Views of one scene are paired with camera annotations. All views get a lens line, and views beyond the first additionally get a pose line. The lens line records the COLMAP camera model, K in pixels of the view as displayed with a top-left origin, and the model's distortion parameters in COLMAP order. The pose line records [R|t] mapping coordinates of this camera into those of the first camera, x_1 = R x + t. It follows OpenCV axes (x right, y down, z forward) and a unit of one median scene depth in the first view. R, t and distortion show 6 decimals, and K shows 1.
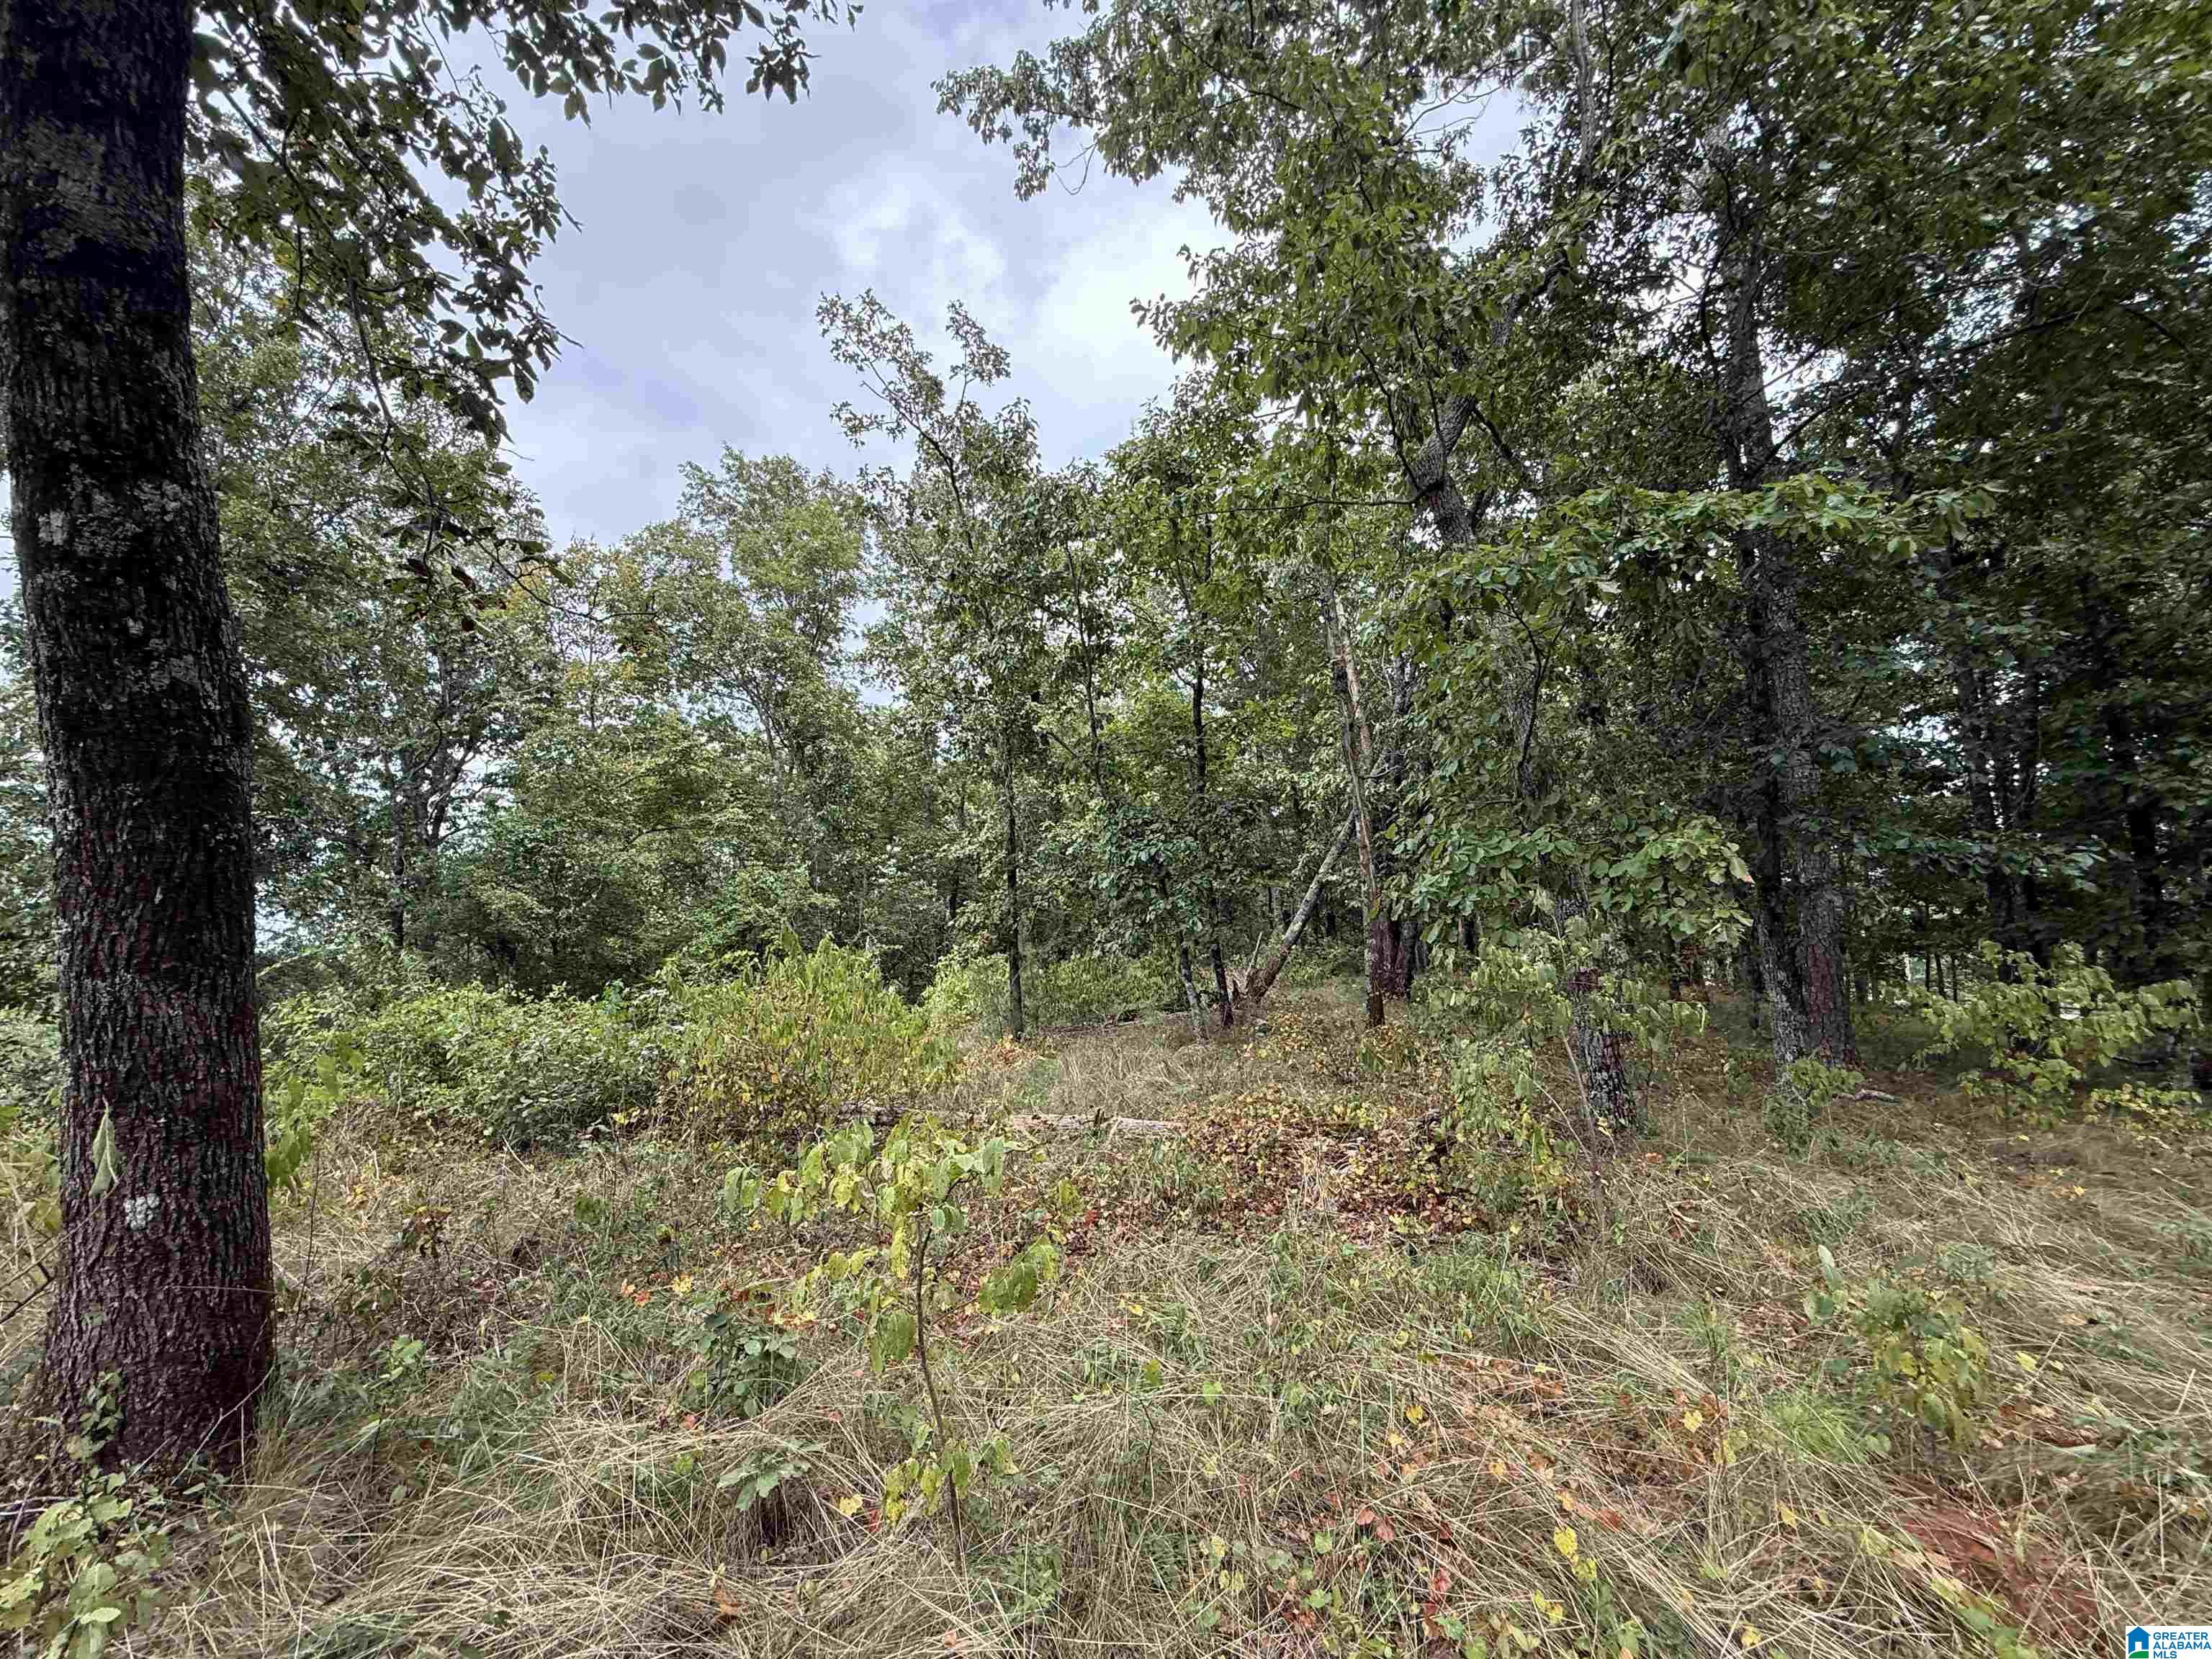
lens RADIAL K [[864.4, 0, 1096.7], [0, 864.4, 825.7], [0, 0, 1]] dist [0.000337, -0.000310]
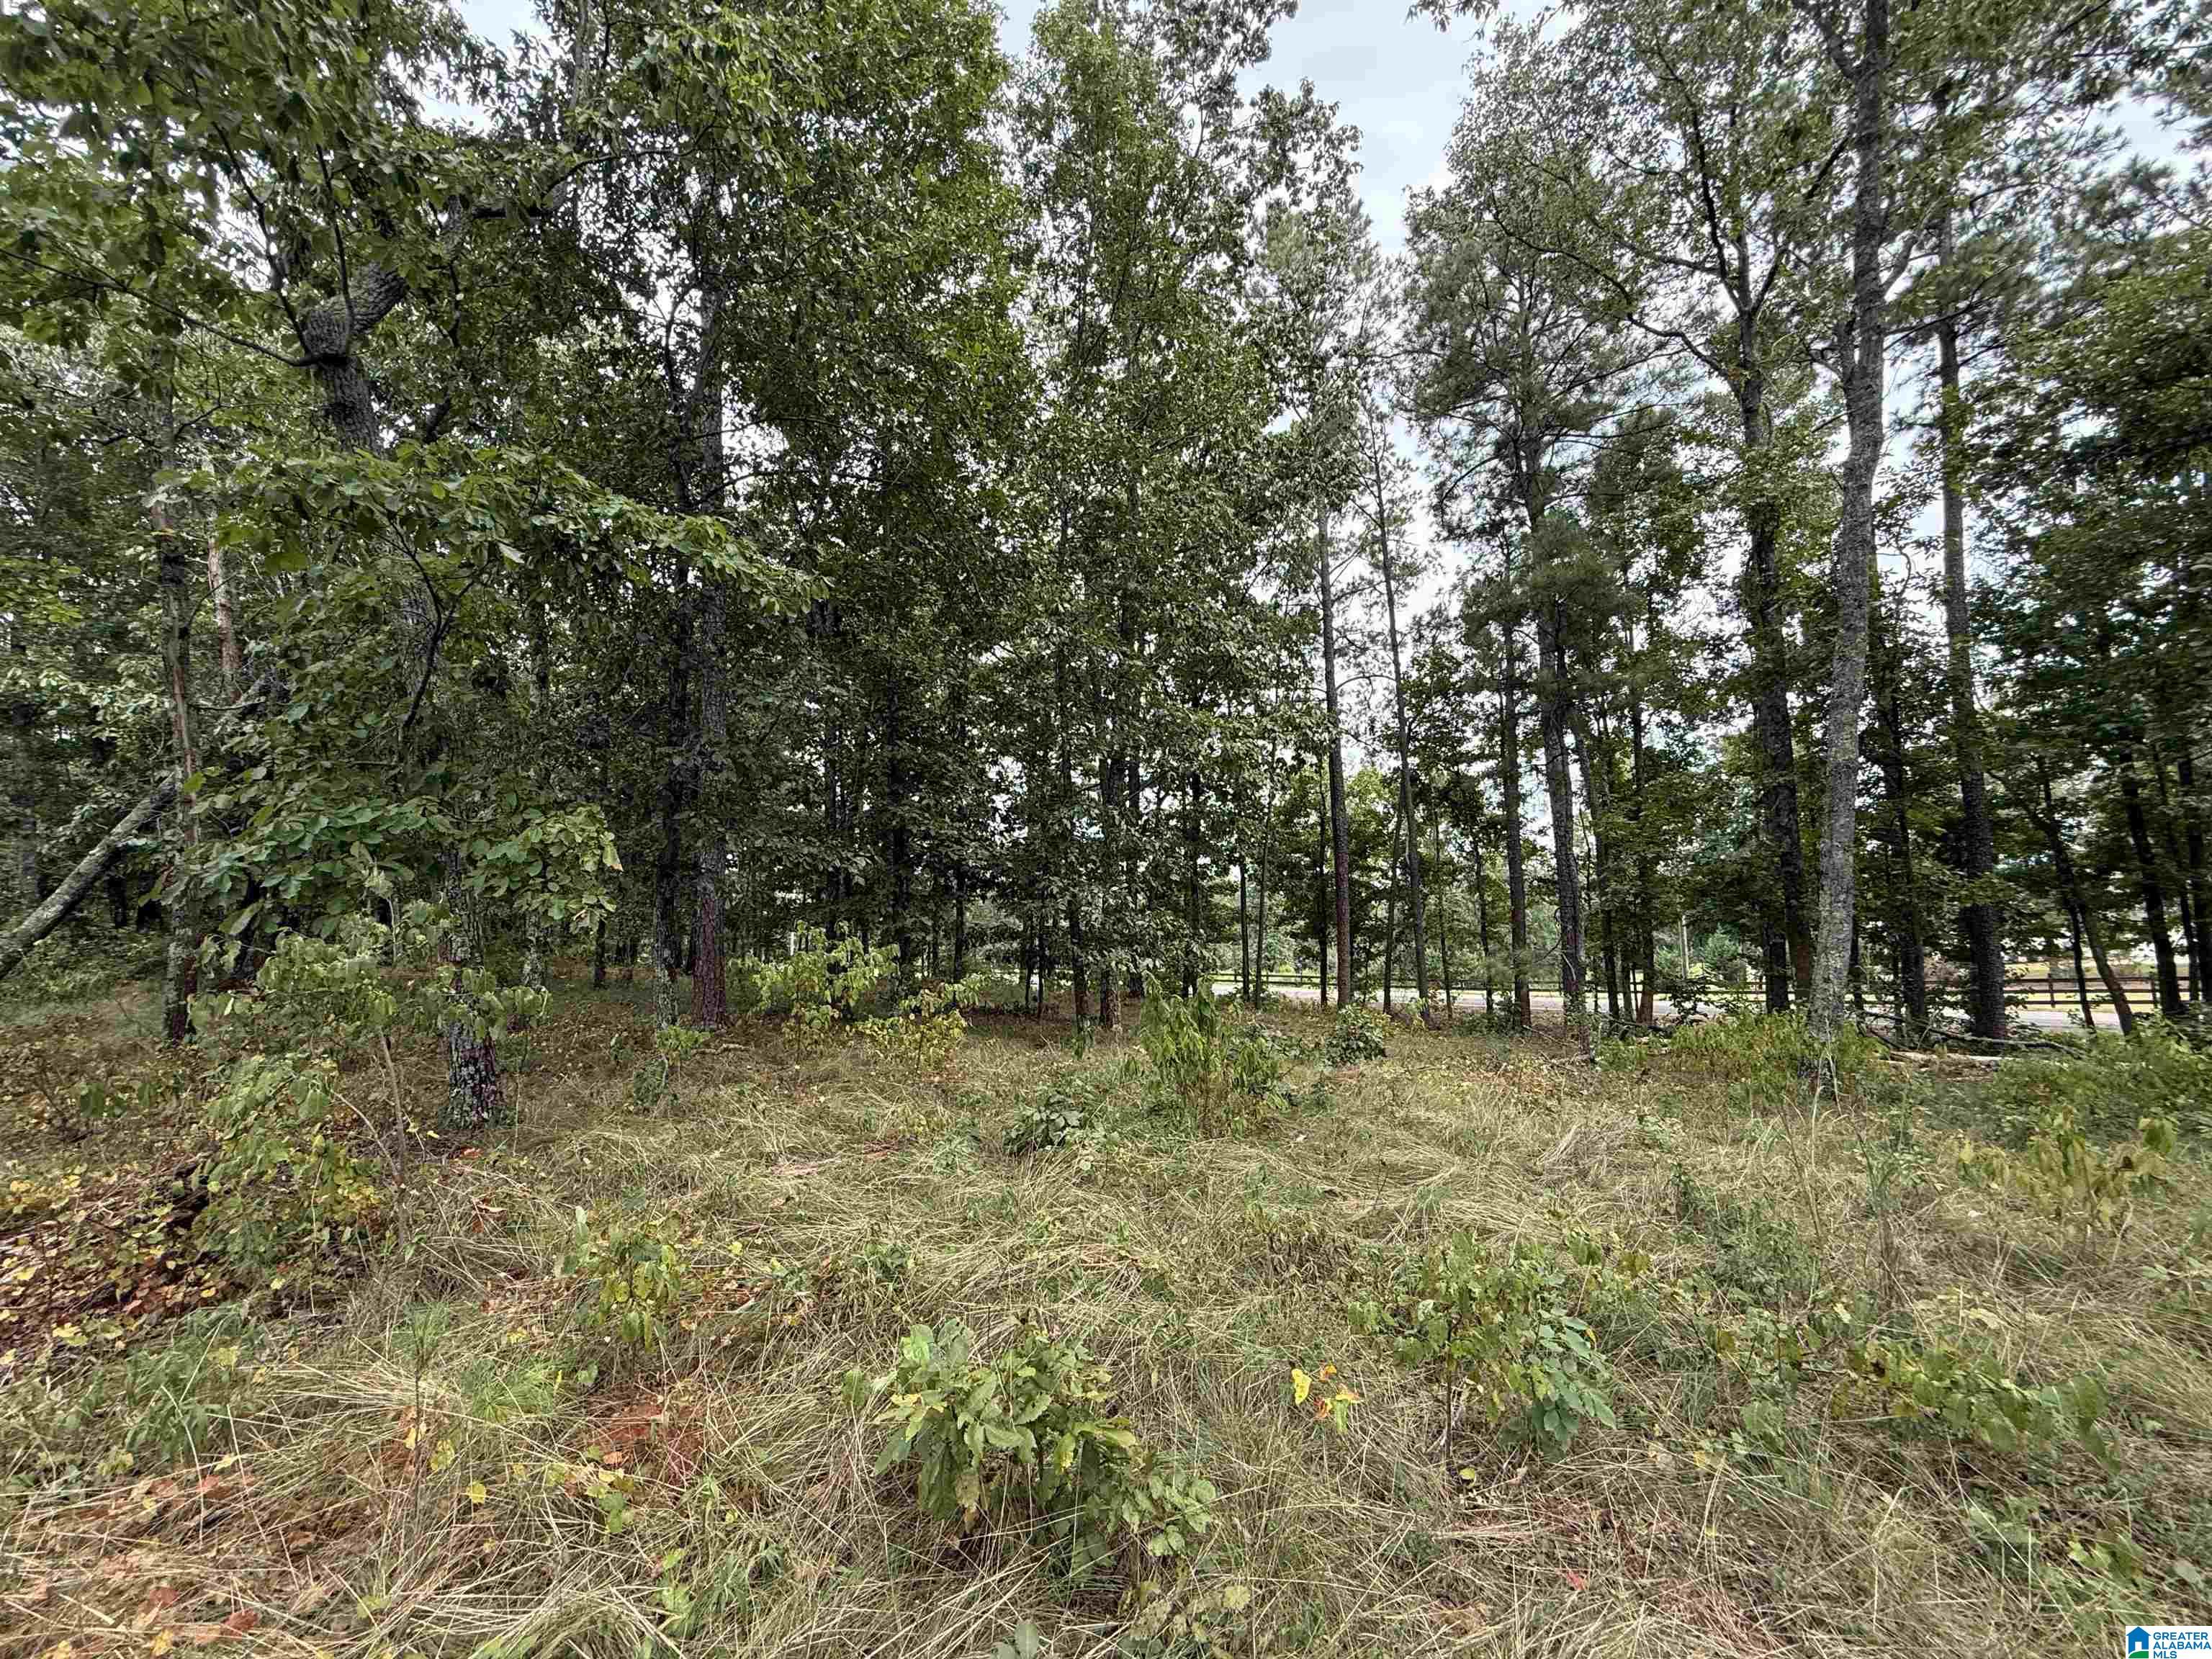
lens RADIAL K [[864.4, 0, 1096.7], [0, 864.4, 825.7], [0, 0, 1]] dist [0.000337, -0.000310]
pose [[0.493355, 0.079071, 0.866227, 0.101266], [-0.097657, 0.994599, -0.035169, -0.007988], [-0.864329, -0.067242, 0.498412, -0.038438]]
